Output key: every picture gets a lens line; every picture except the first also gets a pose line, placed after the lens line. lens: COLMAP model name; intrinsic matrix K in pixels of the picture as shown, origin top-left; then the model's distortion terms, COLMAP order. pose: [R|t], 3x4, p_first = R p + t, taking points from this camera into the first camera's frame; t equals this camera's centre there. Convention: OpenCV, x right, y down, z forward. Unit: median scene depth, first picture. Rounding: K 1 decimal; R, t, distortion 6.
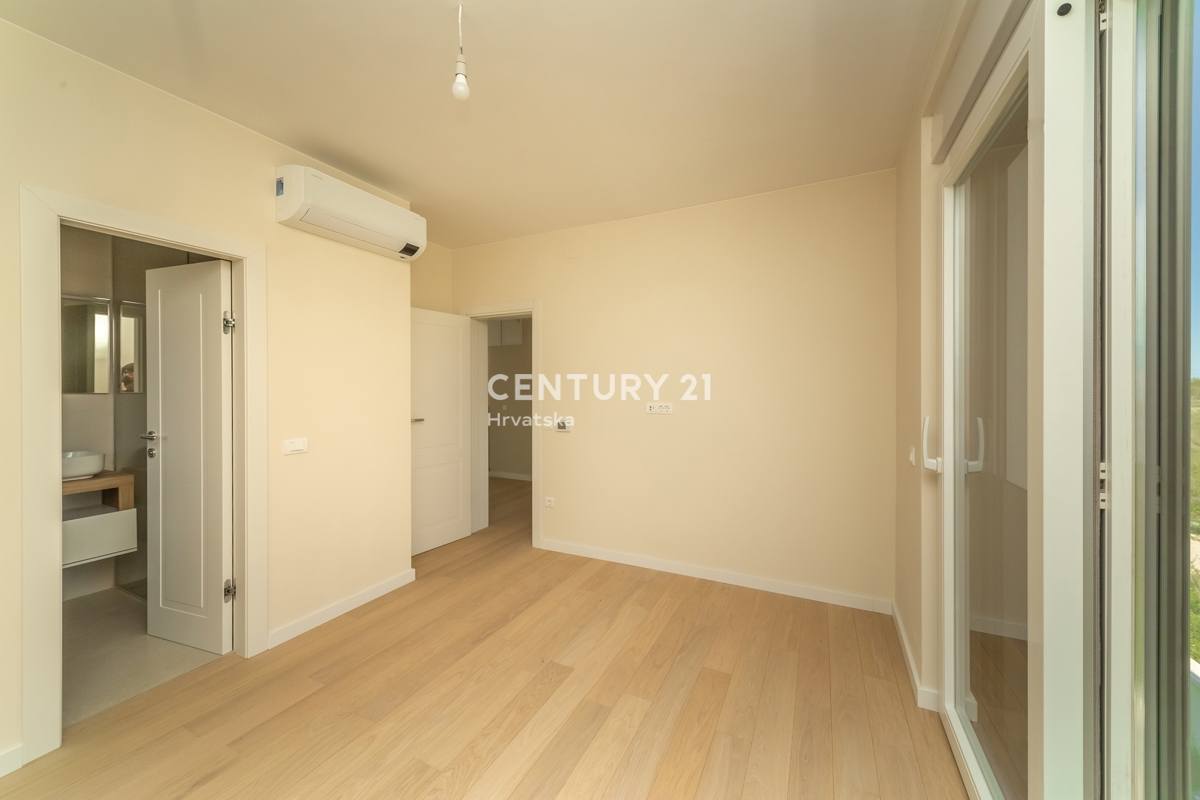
lens RADIAL K [[452.1, 0, 607.6], [0, 452.1, 395.2], [0, 0, 1]] dist [-0.000583, -0.000034]
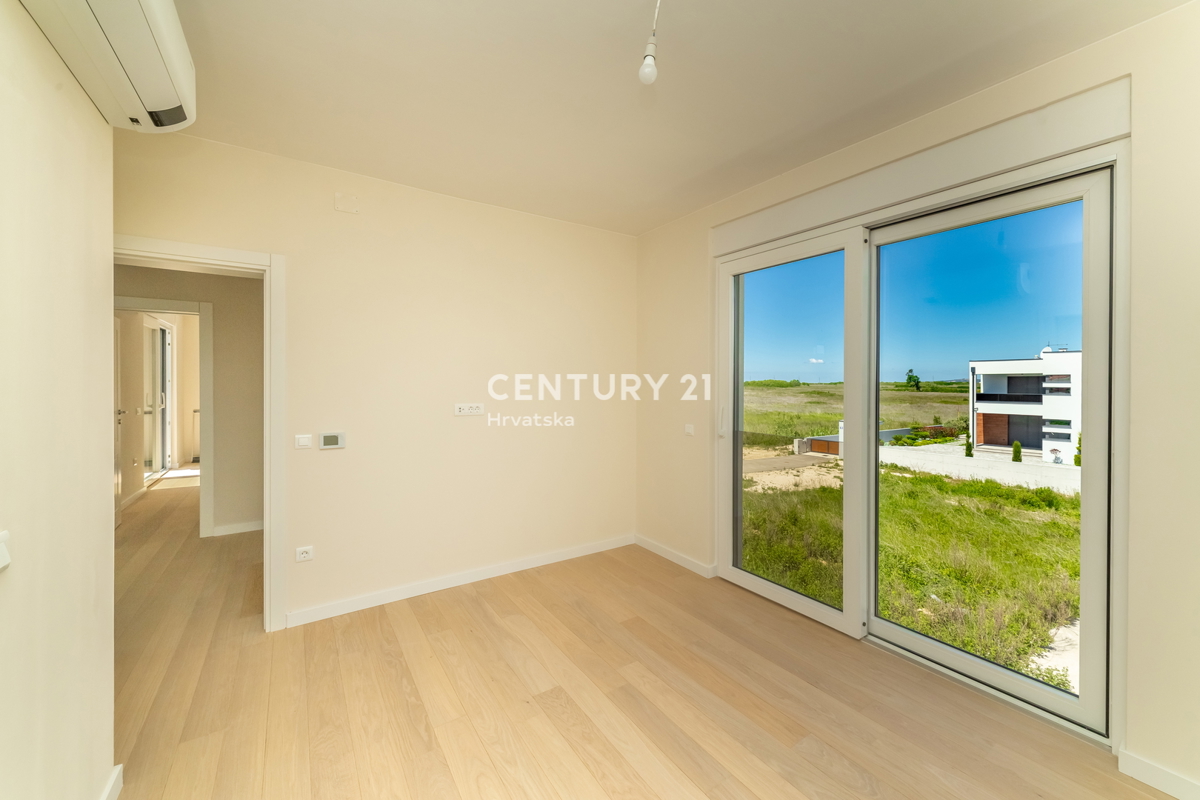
lens RADIAL K [[452.1, 0, 604.9], [0, 452.1, 390.4], [0, 0, 1]] dist [-0.000583, -0.000034]
pose [[0.491260, -0.006082, 0.870992, -0.613720], [0.007444, 0.999968, 0.002784, -0.012199], [-0.870981, 0.005116, 0.491289, 0.322682]]
